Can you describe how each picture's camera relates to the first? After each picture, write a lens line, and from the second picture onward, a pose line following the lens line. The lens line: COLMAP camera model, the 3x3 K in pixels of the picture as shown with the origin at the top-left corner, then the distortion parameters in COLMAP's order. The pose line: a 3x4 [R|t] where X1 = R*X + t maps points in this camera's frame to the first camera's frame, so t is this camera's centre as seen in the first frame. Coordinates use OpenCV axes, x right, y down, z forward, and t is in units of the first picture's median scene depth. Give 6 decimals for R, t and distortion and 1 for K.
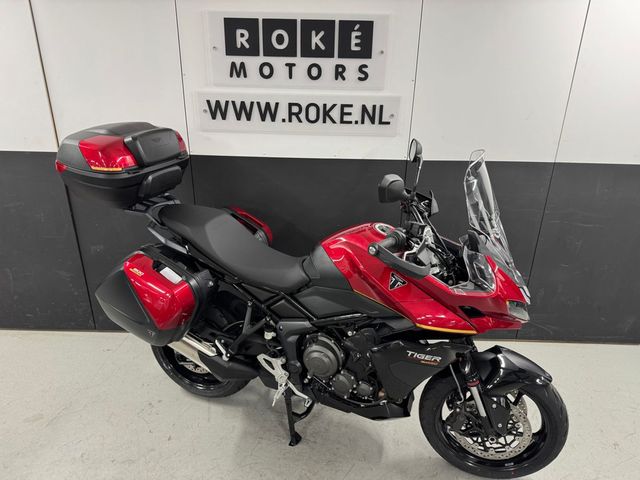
lens RADIAL K [[449.5, 0, 320.0], [0, 449.5, 240.0], [0, 0, 1]] dist [0.072721, -0.102218]
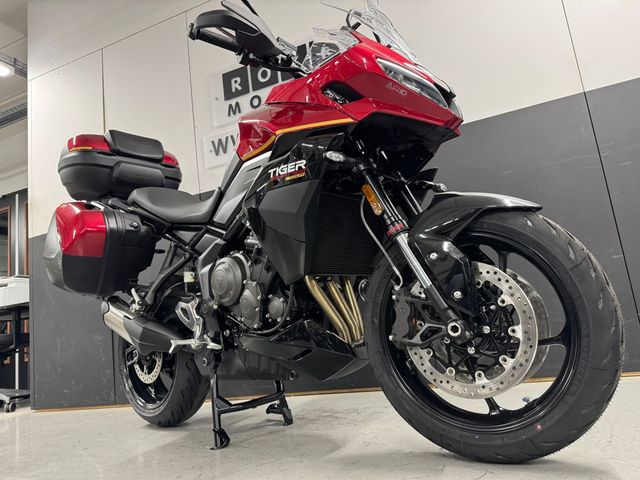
lens RADIAL K [[449.5, 0, 320.0], [0, 449.5, 240.0], [0, 0, 1]] dist [0.072721, -0.102218]
pose [[0.917983, -0.197461, -0.343972, 0.344006], [-0.011924, 0.853126, -0.521569, 0.496716], [0.396441, 0.482893, 0.780801, 0.360981]]
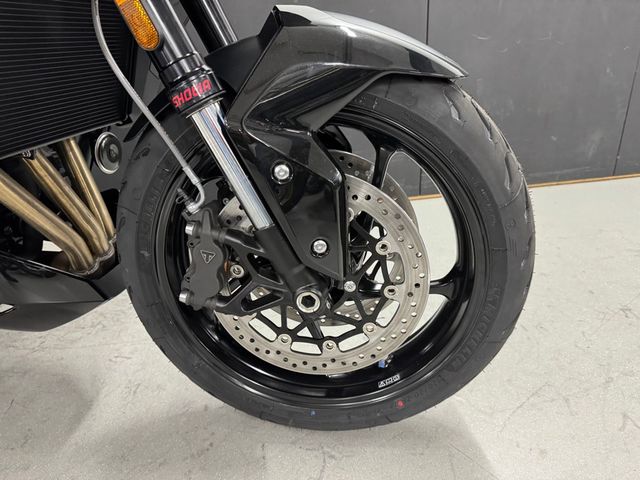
lens RADIAL K [[449.5, 0, 320.0], [0, 449.5, 240.0], [0, 0, 1]] dist [0.072721, -0.102218]
pose [[0.982499, -0.135362, 0.127955, 0.276453], [0.131272, 0.990543, 0.039911, 0.301718], [-0.132148, -0.022416, 0.990977, 0.547147]]
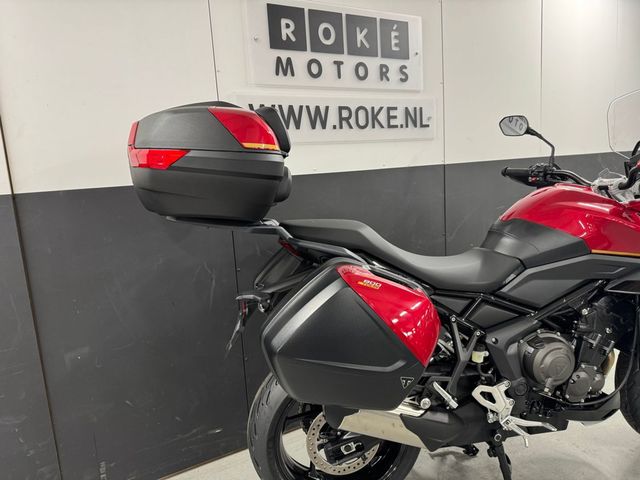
lens RADIAL K [[449.5, 0, 320.0], [0, 449.5, 240.0], [0, 0, 1]] dist [0.072721, -0.102218]
pose [[0.852303, -0.153969, 0.499874, -0.582909], [0.269670, 0.948234, -0.167724, 0.072523], [-0.448173, 0.277753, 0.849703, 0.370858]]
